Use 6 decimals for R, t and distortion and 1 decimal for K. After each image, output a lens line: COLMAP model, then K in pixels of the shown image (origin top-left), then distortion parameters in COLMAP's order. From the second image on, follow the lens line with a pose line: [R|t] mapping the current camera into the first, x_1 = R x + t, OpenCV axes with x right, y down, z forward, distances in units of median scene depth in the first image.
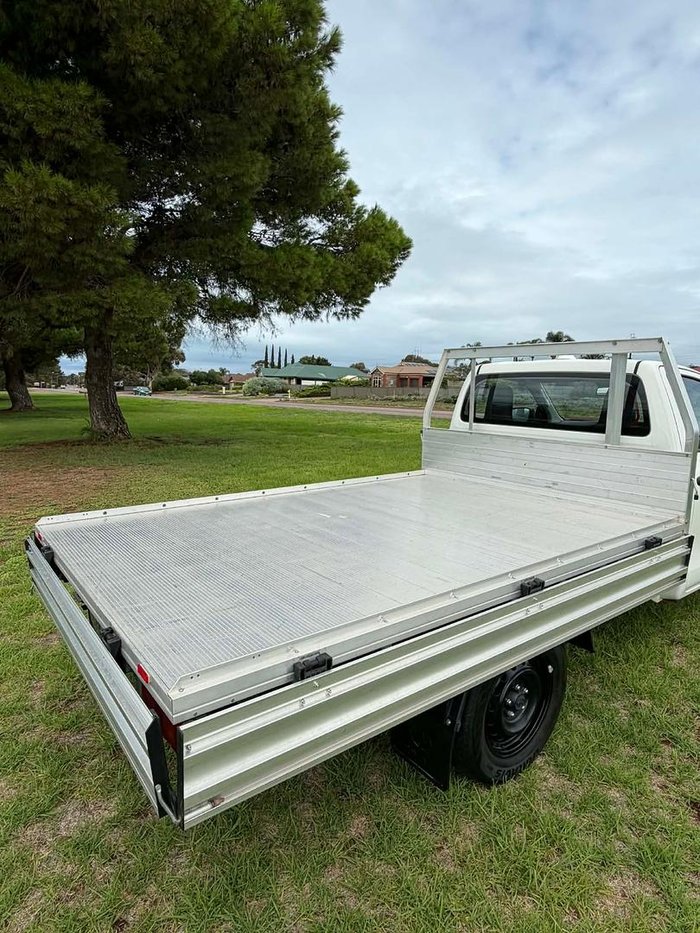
lens RADIAL K [[555.0, 0, 352.3], [0, 555.0, 465.8], [0, 0, 1]] dist [-0.000215, -0.000239]
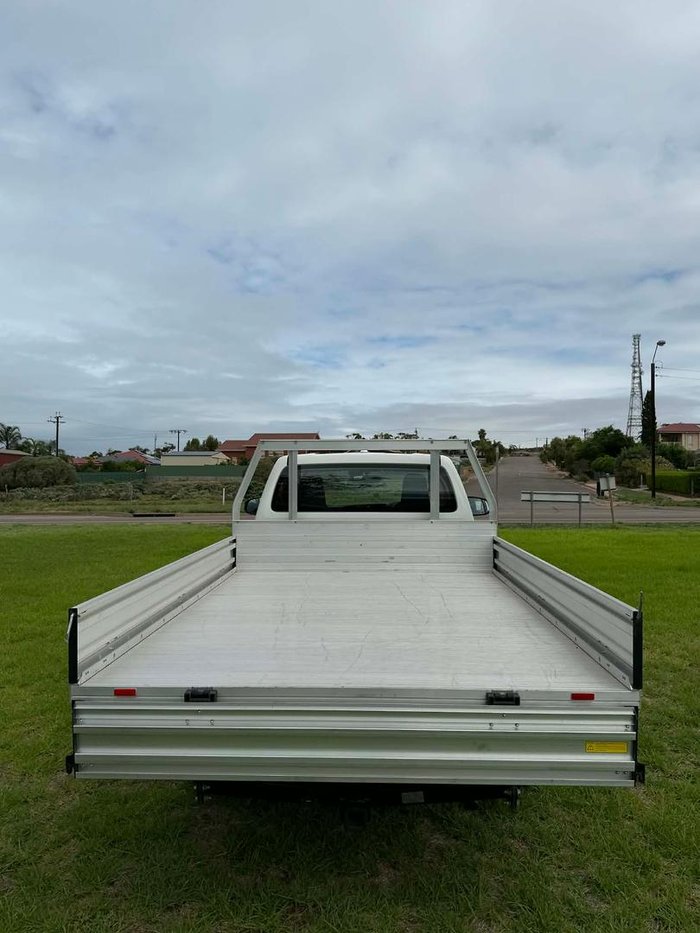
lens RADIAL K [[705.8, 0, 349.3], [0, 705.8, 469.5], [0, 0, 1]] dist [0.098933, -0.104701]
pose [[0.639948, -0.001696, 0.768417, -0.218757], [0.118729, 0.988207, -0.096698, -0.004830], [-0.759191, 0.153115, 0.632602, 0.025624]]
